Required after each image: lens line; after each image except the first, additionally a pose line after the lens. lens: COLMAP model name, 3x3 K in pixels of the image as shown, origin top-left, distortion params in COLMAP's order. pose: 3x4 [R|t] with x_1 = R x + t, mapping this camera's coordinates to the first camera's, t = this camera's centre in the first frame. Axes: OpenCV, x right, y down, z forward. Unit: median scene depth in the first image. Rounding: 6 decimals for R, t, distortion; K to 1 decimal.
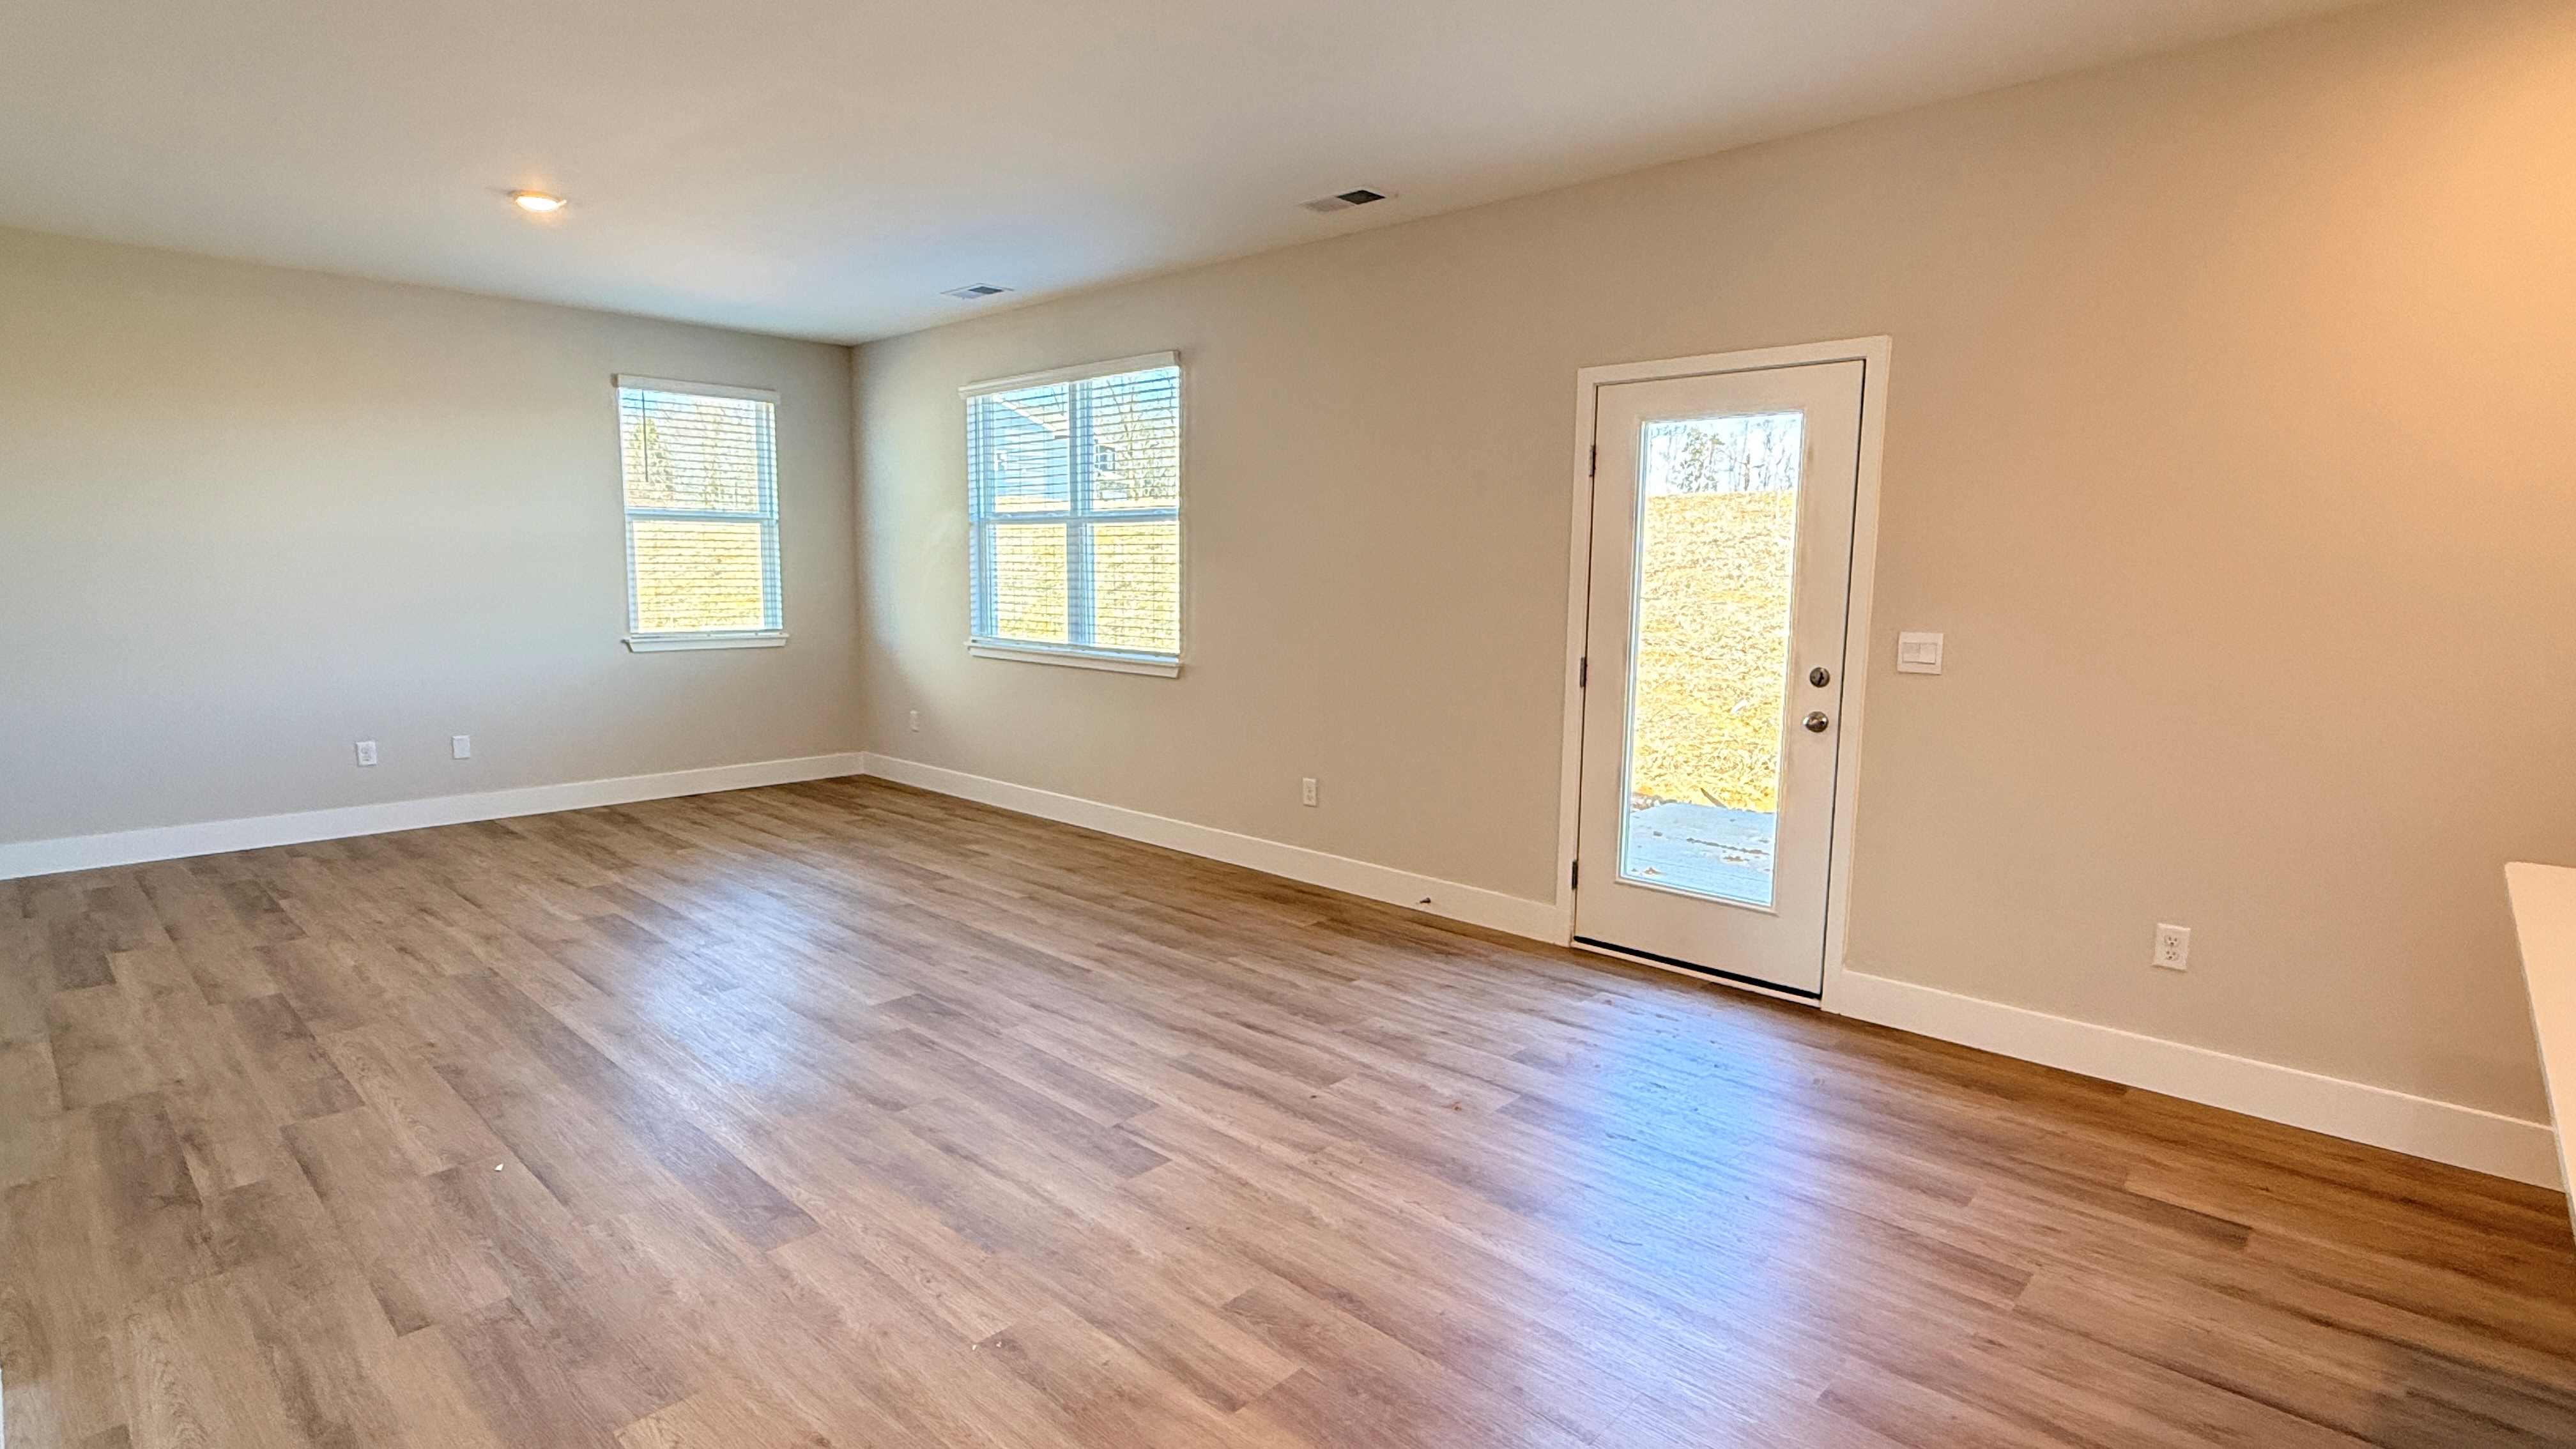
lens RADIAL K [[1246.0, 0, 1281.4], [0, 1246.0, 732.8], [0, 0, 1]] dist [-0.000608, 0.000648]
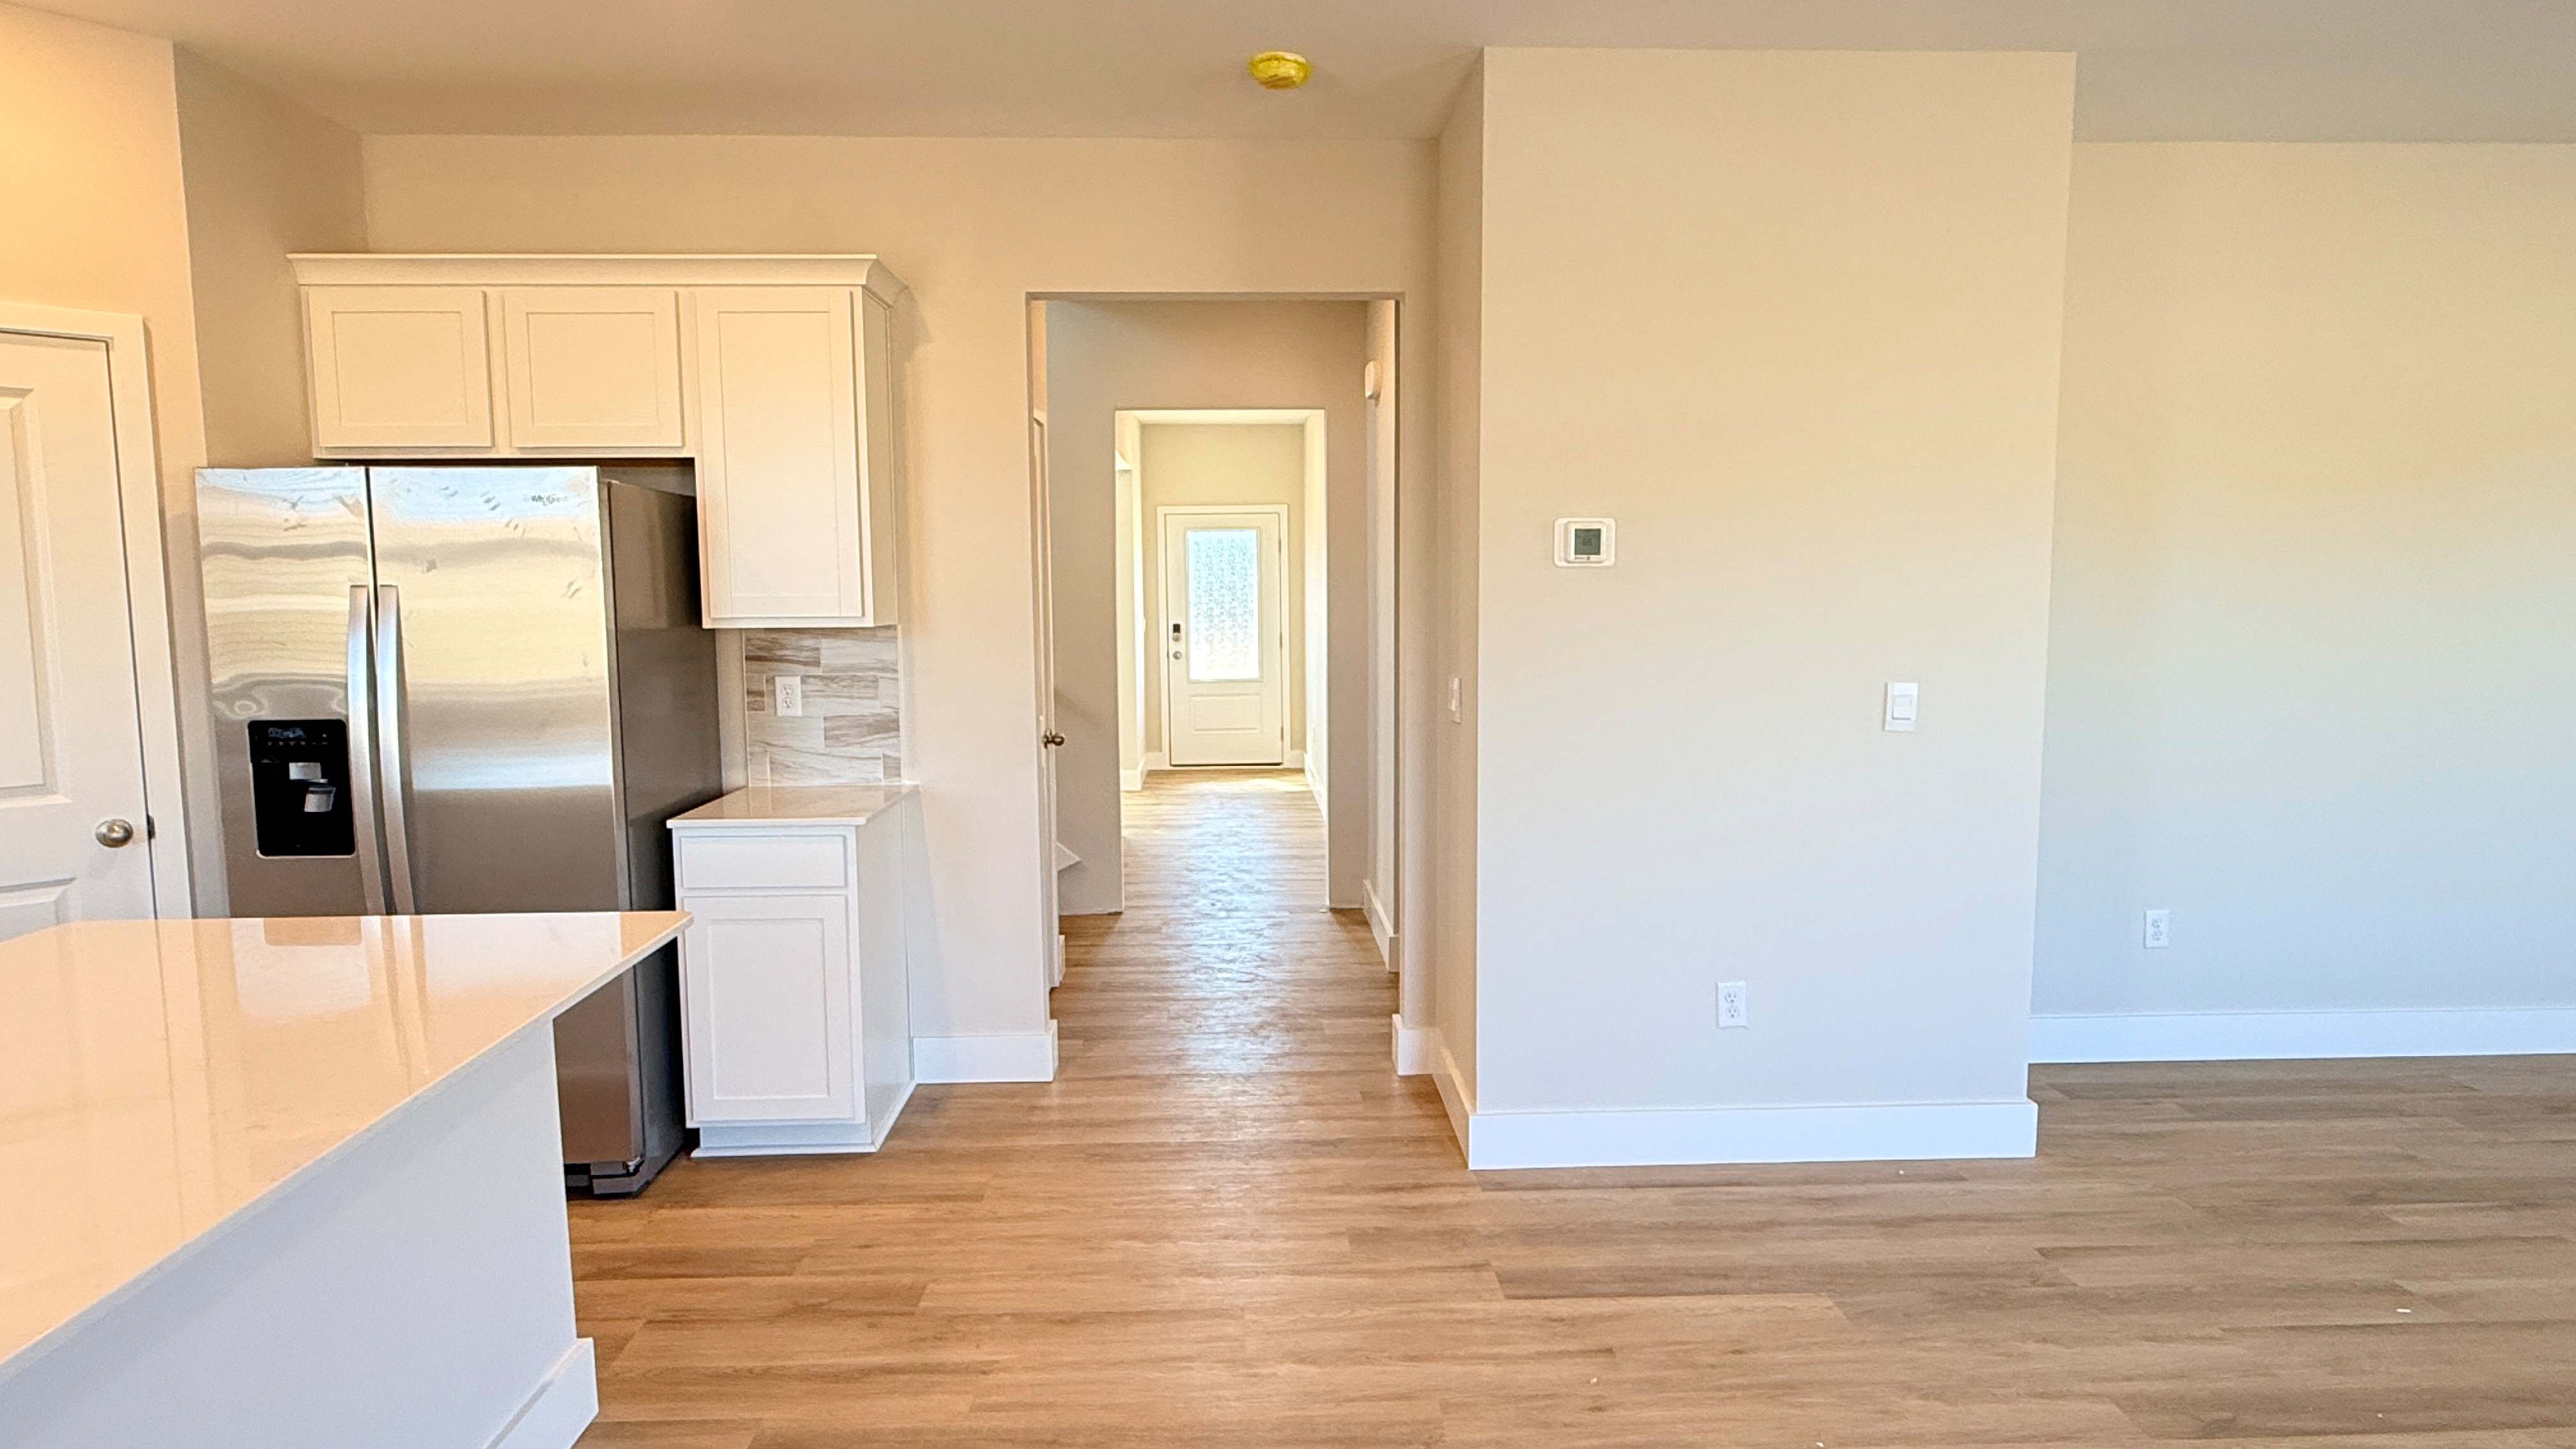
lens RADIAL K [[1459.0, 0, 1269.2], [0, 1459.0, 729.5], [0, 0, 1]] dist [-0.000047, 0.000429]
pose [[-0.700594, 0.064259, -0.710661, 0.494442], [-0.095909, 0.978420, 0.183020, -0.126384], [0.707085, 0.196381, -0.679312, 0.822754]]
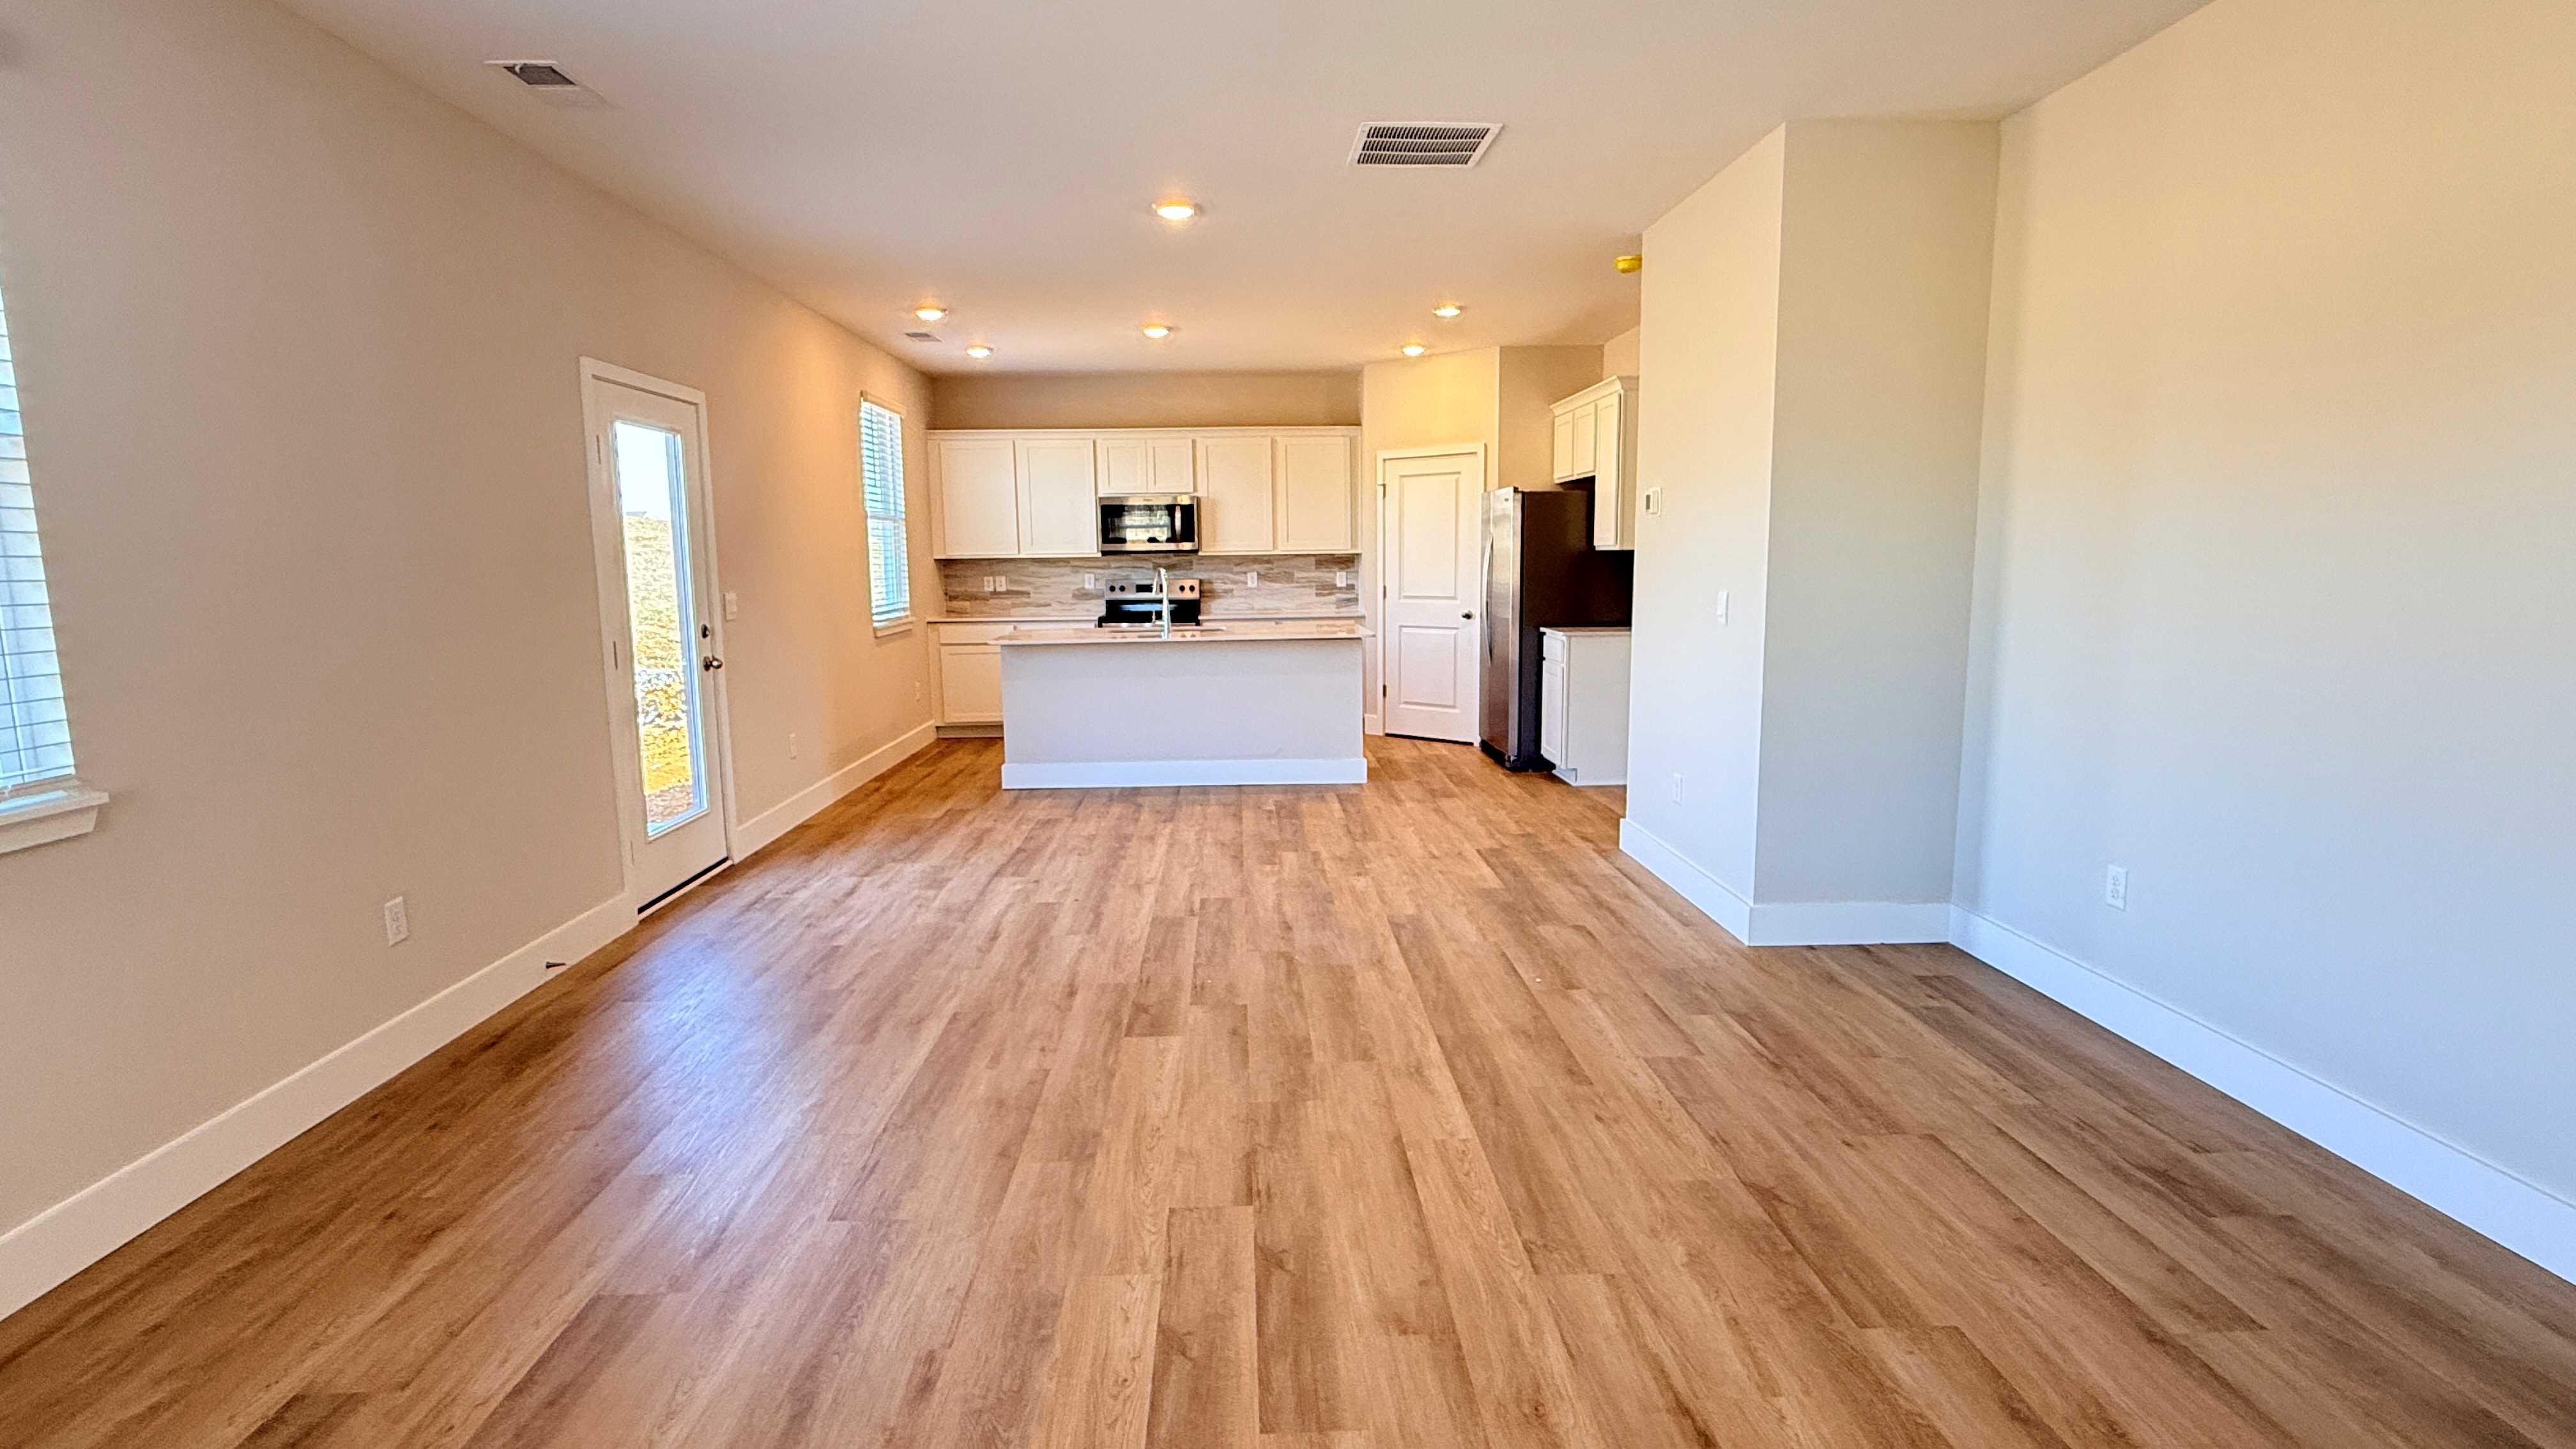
lens RADIAL K [[1246.0, 0, 1281.4], [0, 1246.0, 732.8], [0, 0, 1]] dist [-0.000608, 0.000648]
pose [[-0.714132, -0.105129, 0.692071, -1.066043], [0.095775, 0.964687, 0.245369, -0.229169], [-0.693428, 0.241509, -0.678846, 1.631880]]
